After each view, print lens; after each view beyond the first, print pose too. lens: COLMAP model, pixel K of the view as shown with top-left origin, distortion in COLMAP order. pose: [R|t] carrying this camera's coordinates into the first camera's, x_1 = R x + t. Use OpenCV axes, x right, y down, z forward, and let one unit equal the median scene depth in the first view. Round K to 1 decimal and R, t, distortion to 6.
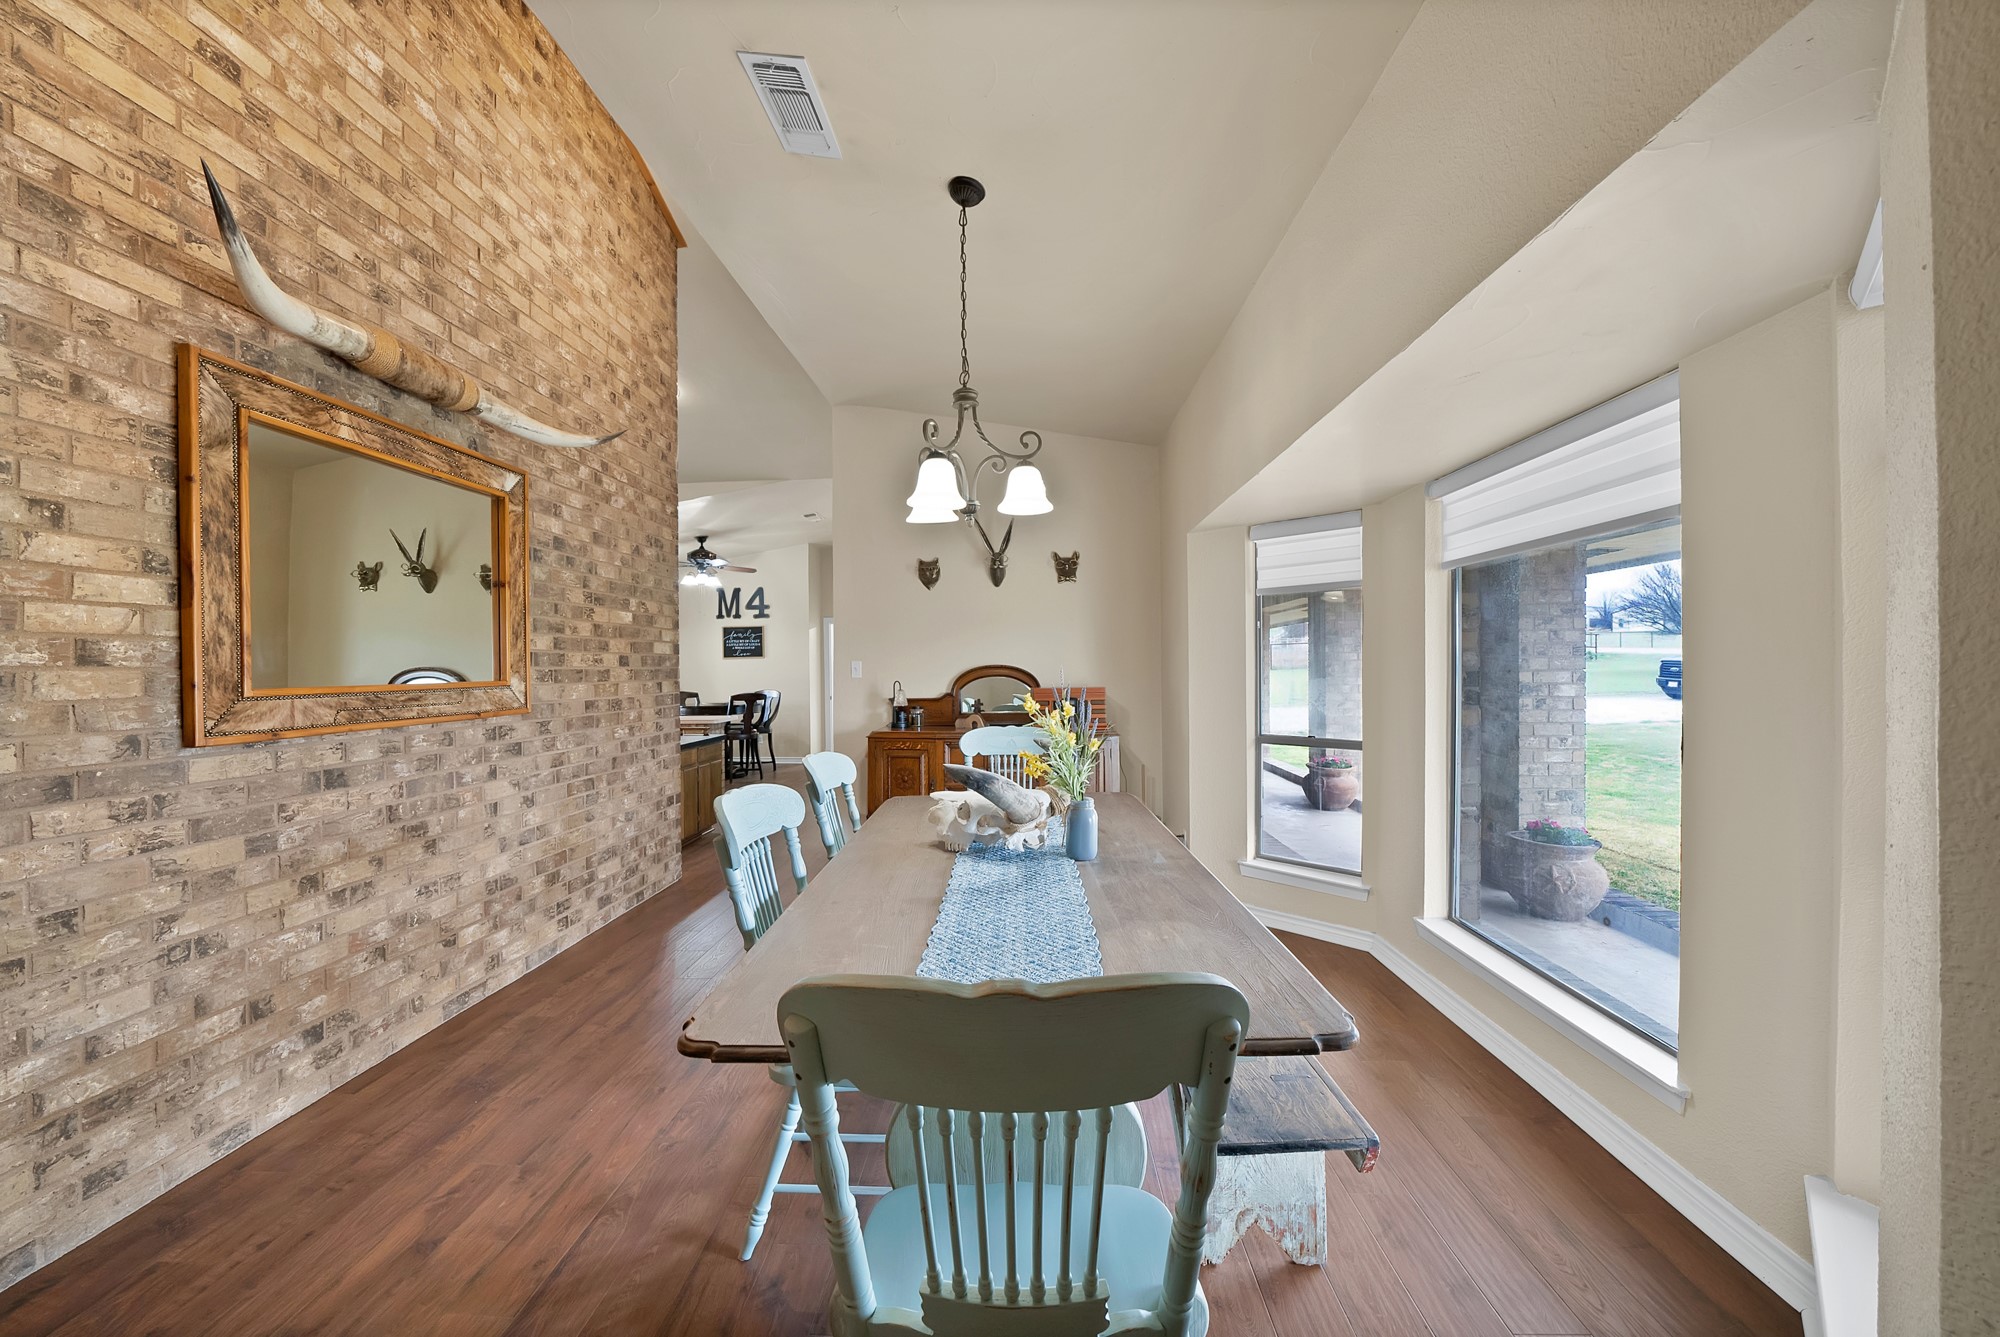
lens RADIAL K [[733.4, 0, 1008.0], [0, 733.4, 669.6], [0, 0, 1]] dist [-0.025010, 0.002543]
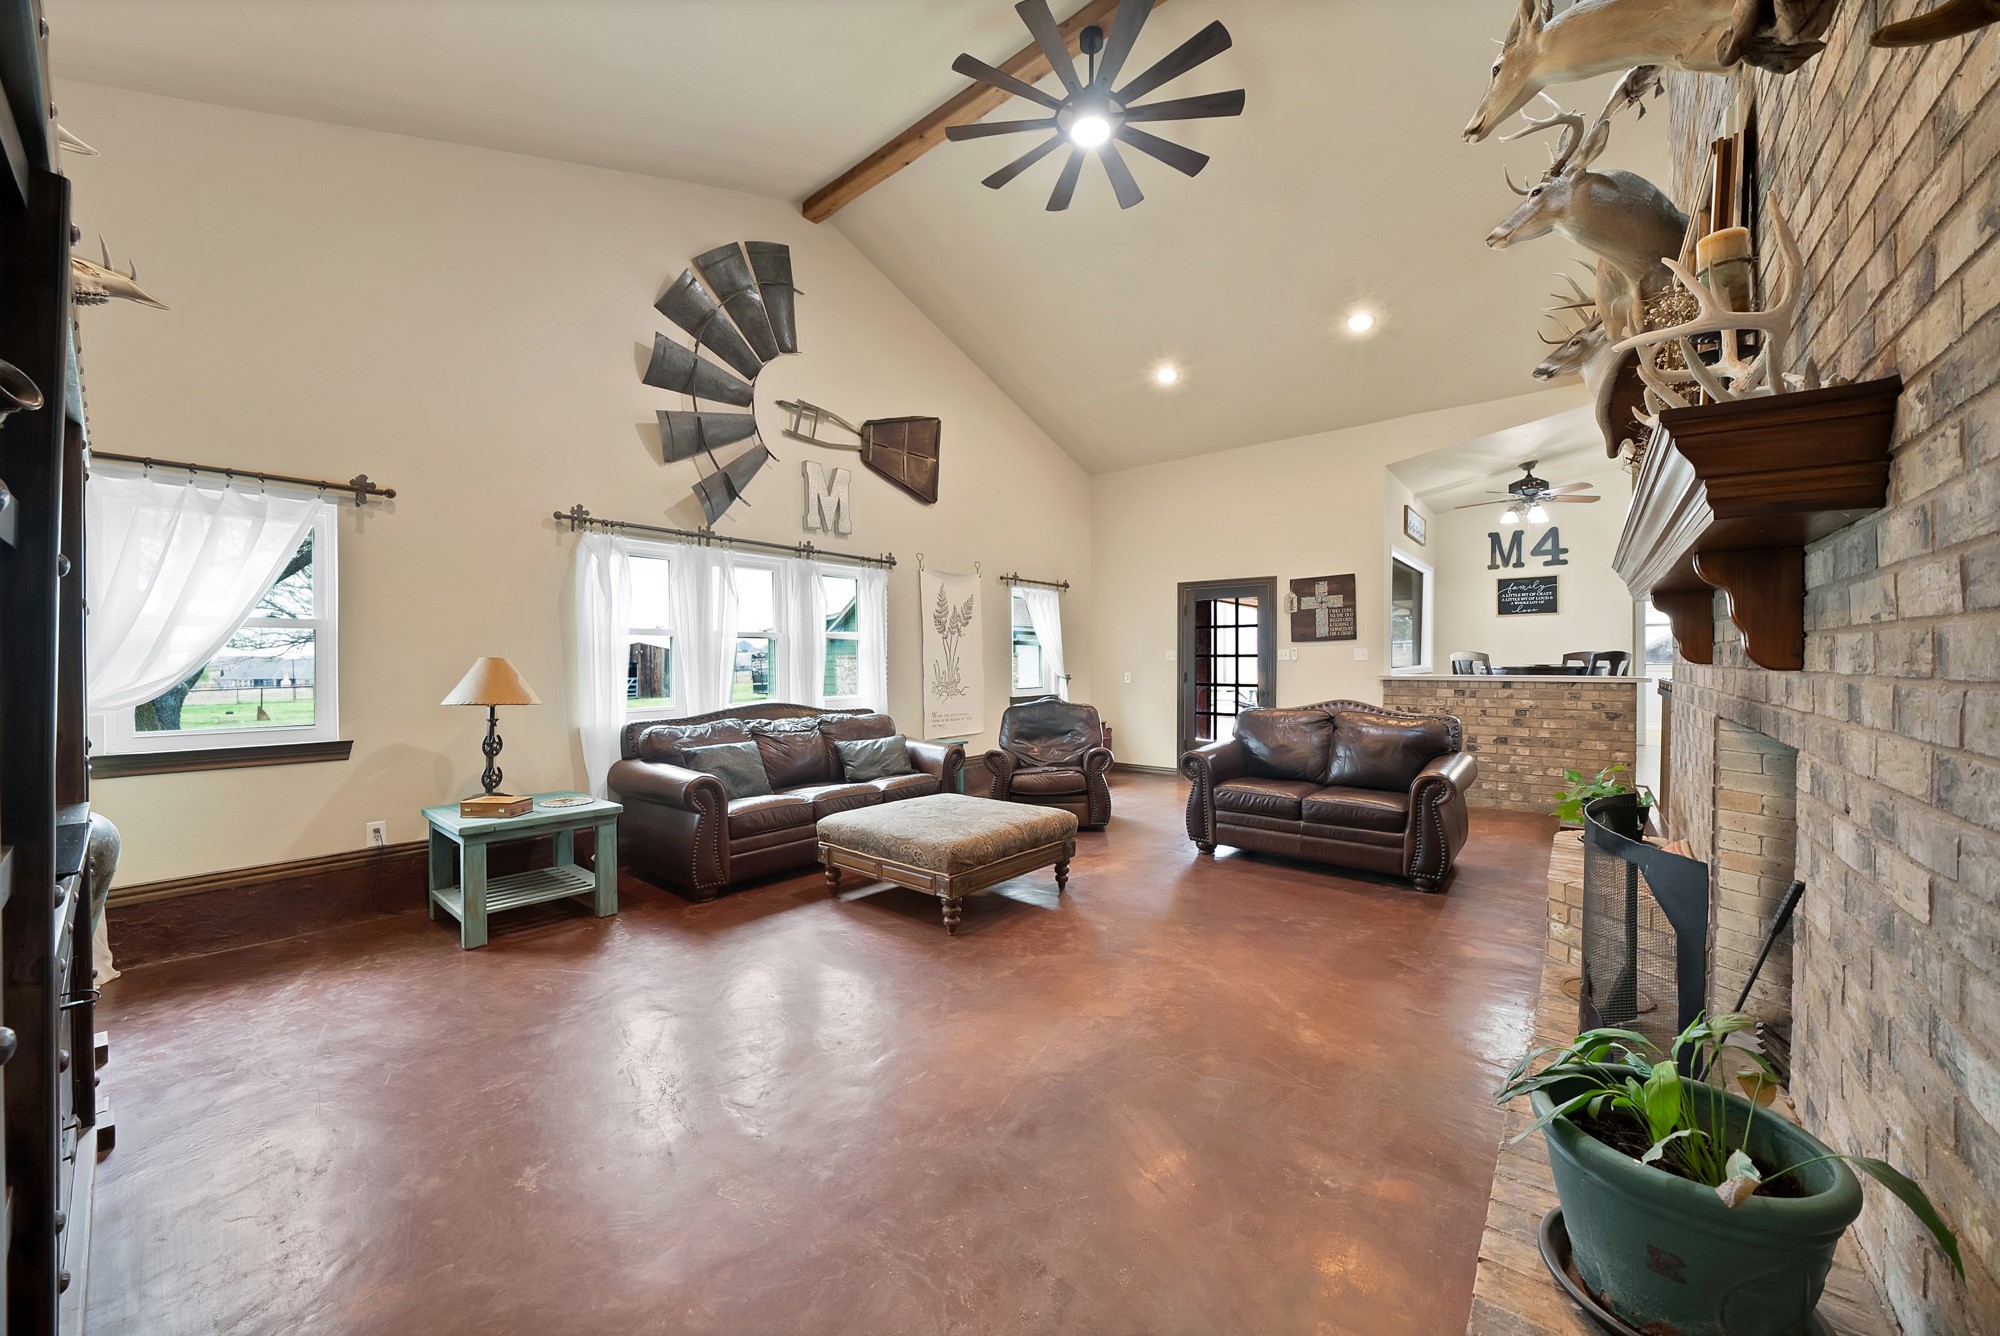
lens RADIAL K [[733.4, 0, 990.9], [0, 733.4, 660.1], [0, 0, 1]] dist [-0.025010, 0.002543]
pose [[0.788167, 0.009163, -0.615393, -1.437914], [-0.009075, 0.999953, 0.003267, 0.162533], [0.615395, 0.003010, 0.788213, -0.076793]]
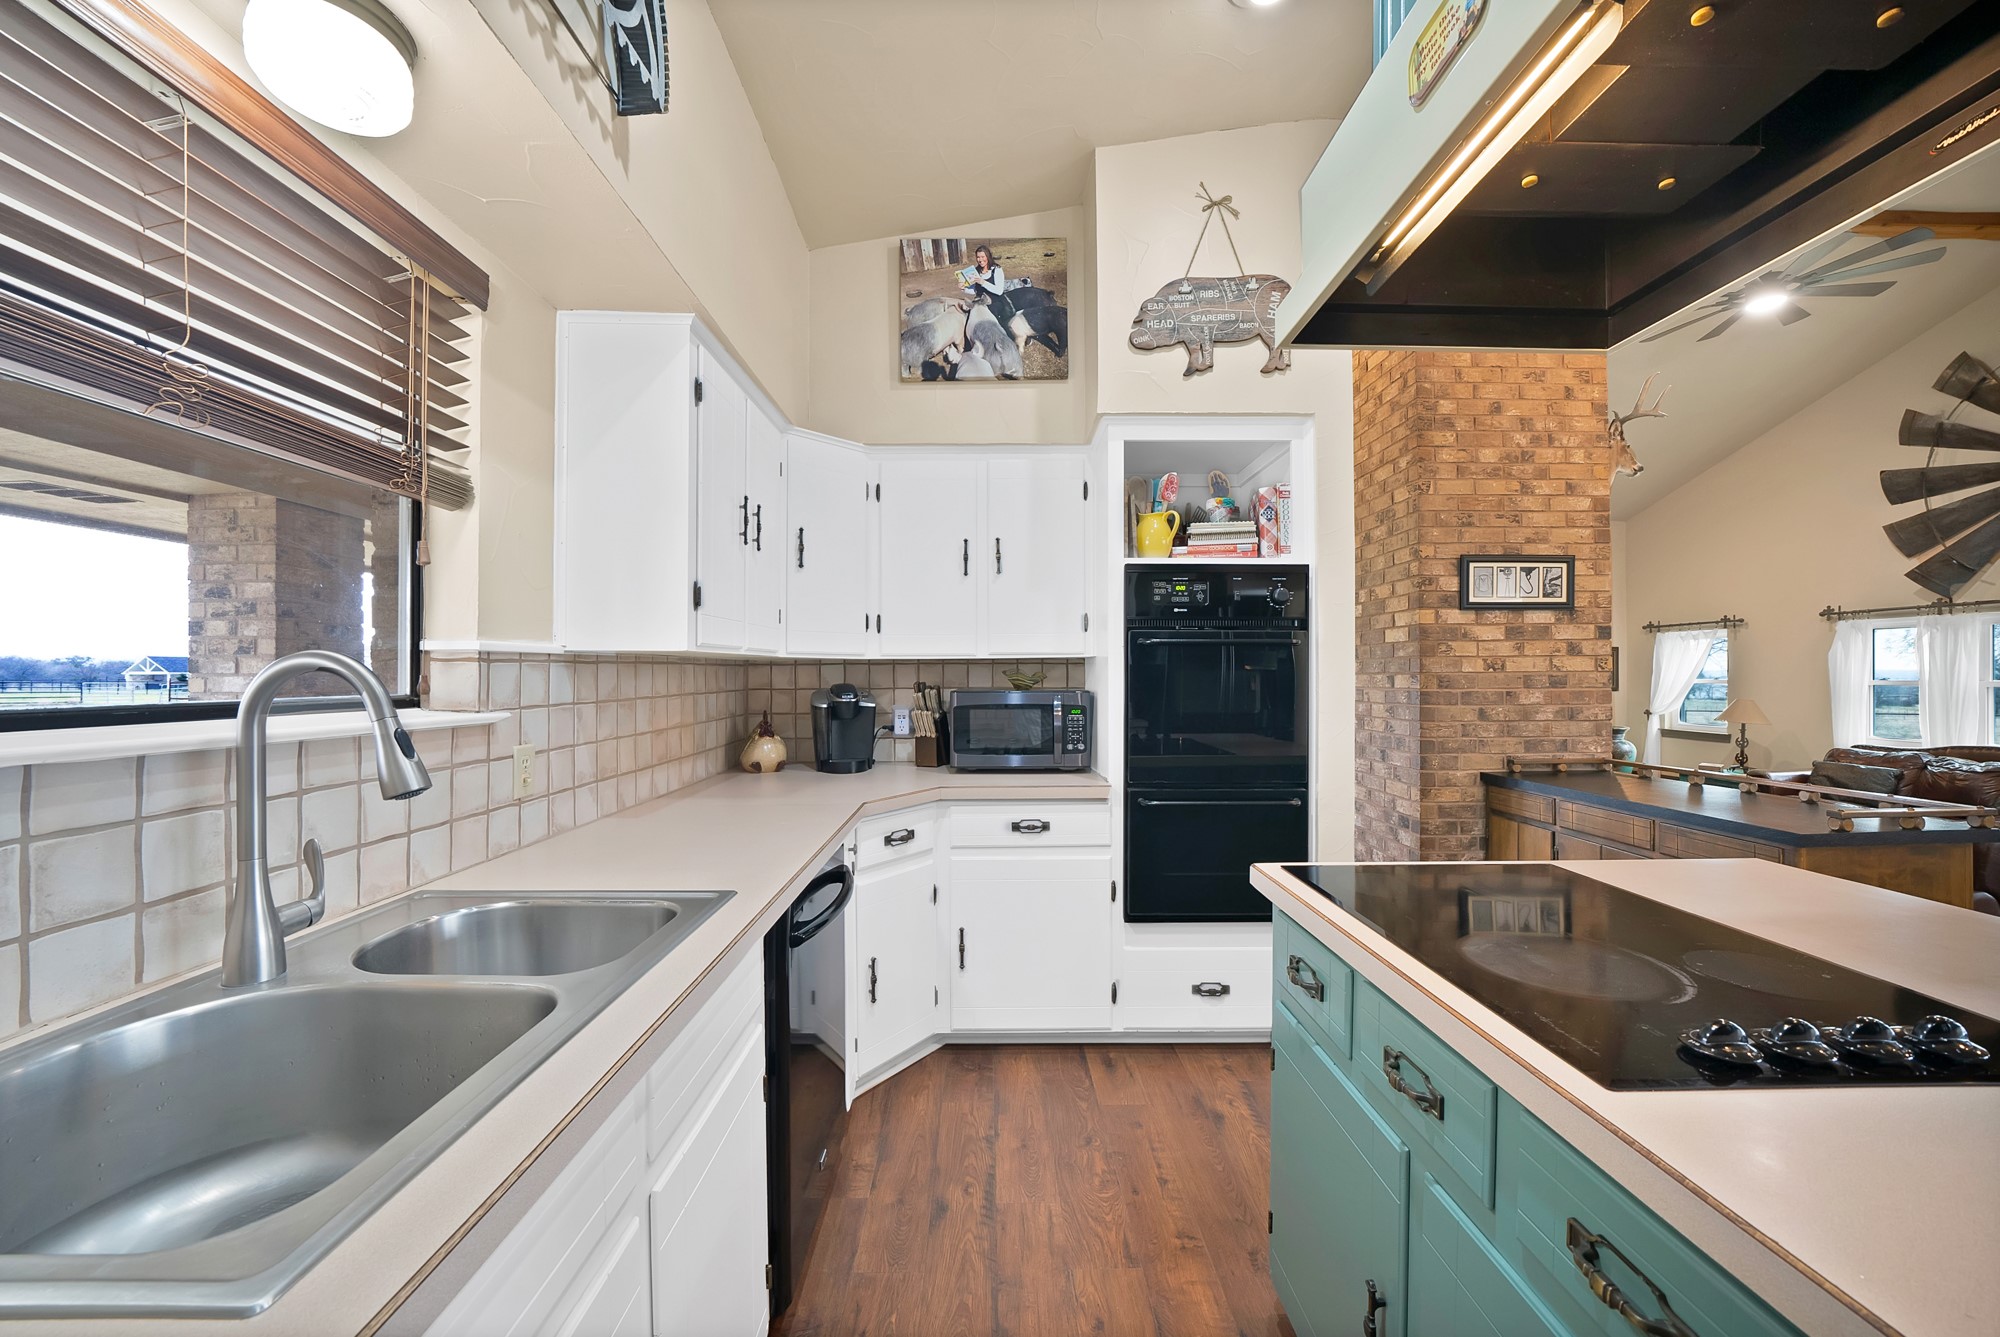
lens RADIAL K [[733.4, 0, 1009.4], [0, 733.4, 669.6], [0, 0, 1]] dist [-0.025010, 0.002543]
pose [[-0.998347, 0.014107, -0.055714, 0.029226], [0.014259, 0.999896, -0.002332, 0.010562], [0.055675, -0.003123, -0.998444, 3.279458]]
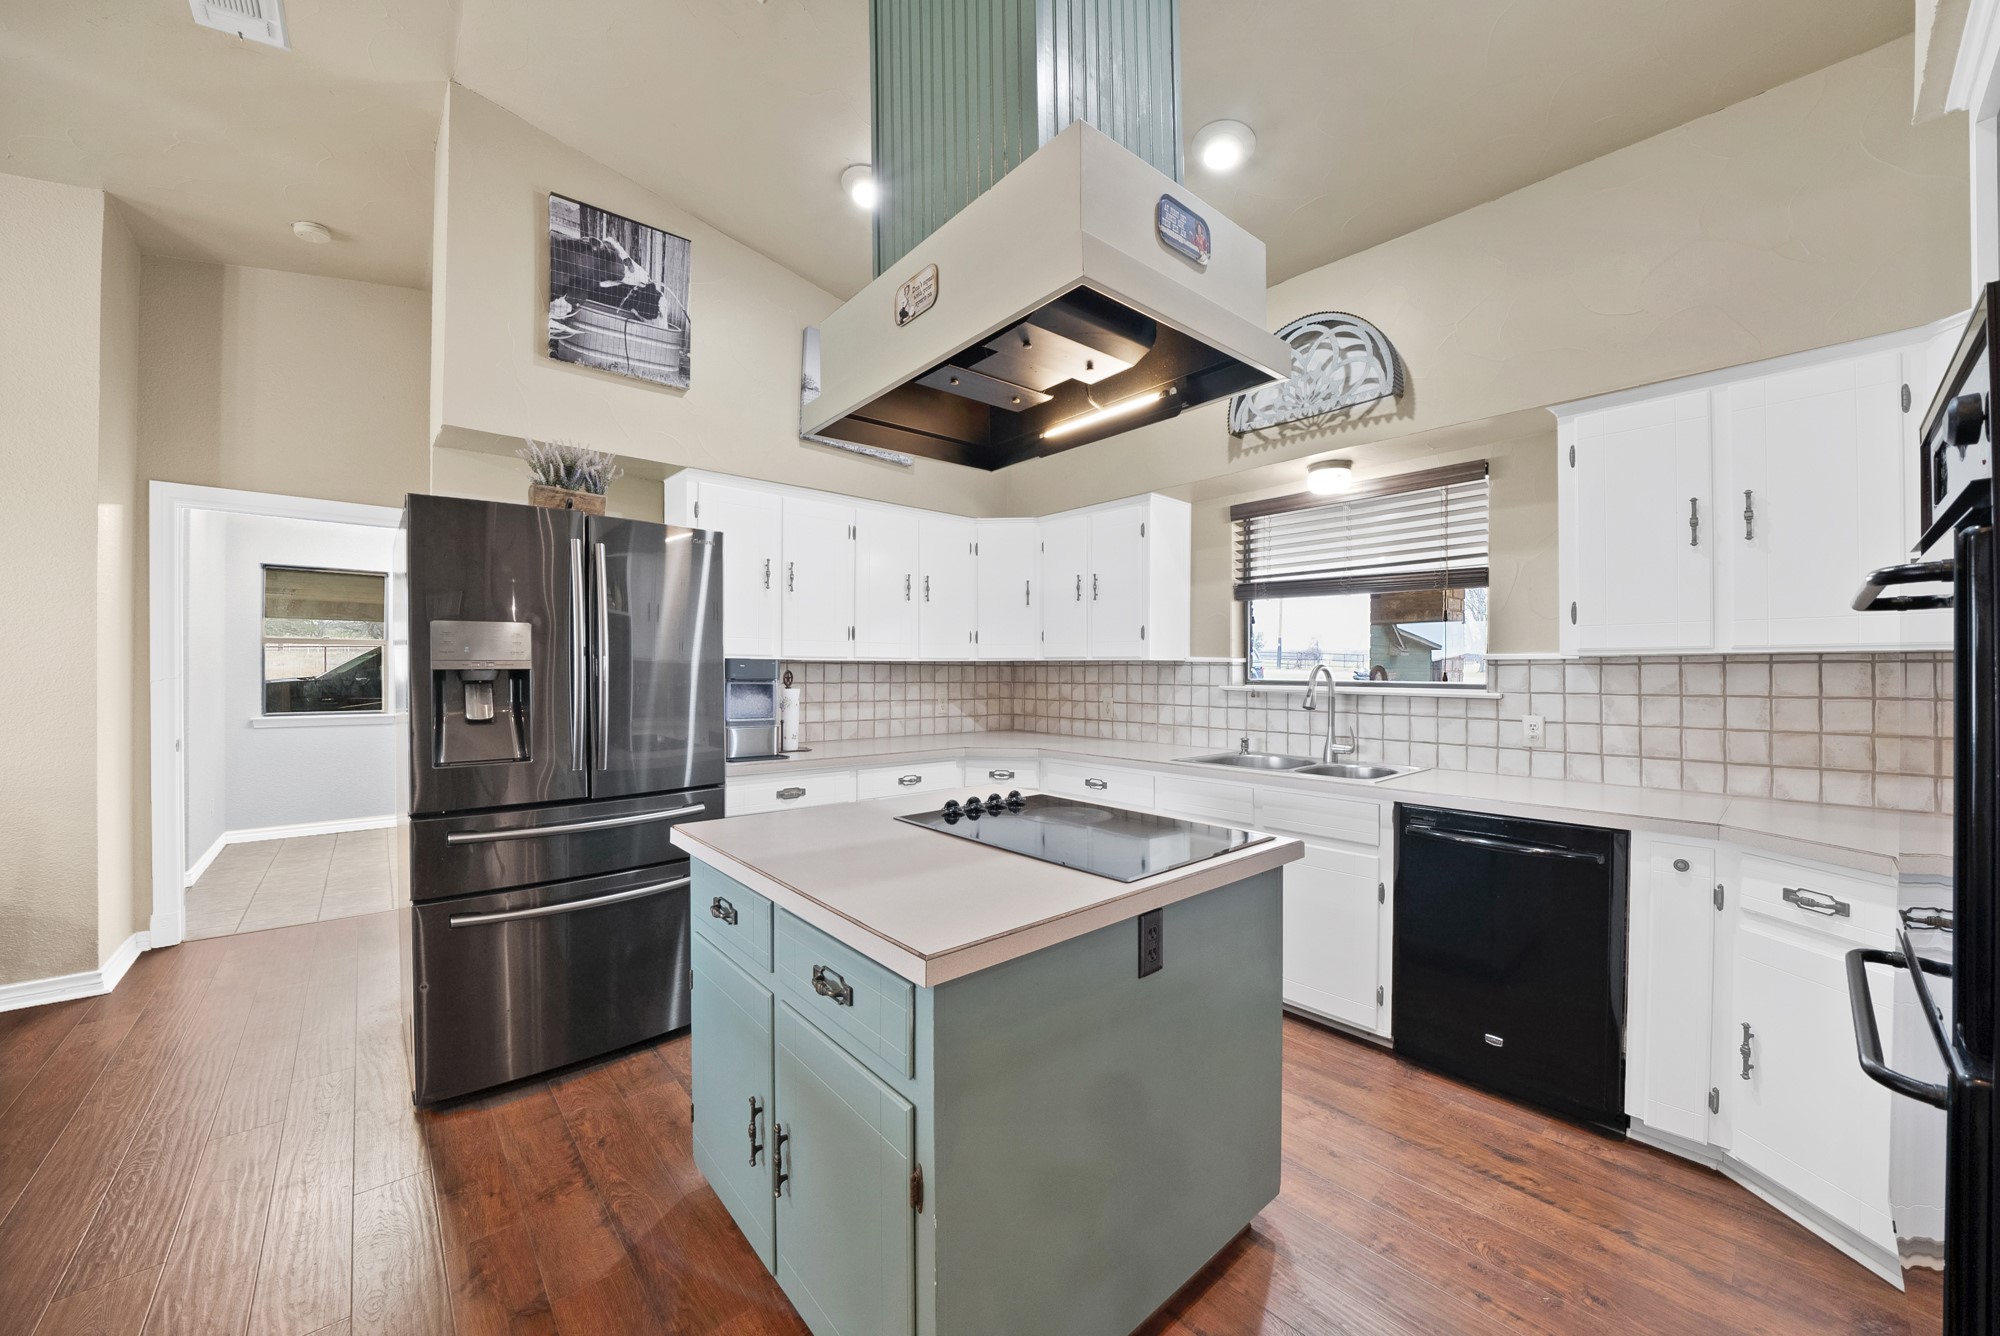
lens RADIAL K [[733.4, 0, 997.6], [0, 733.4, 681.1], [0, 0, 1]] dist [-0.025010, 0.002543]
pose [[0.721627, 0.009030, 0.692223, -0.875591], [-0.011325, 0.999935, -0.001238, 0.029641], [-0.692189, -0.006946, 0.721682, 2.388763]]
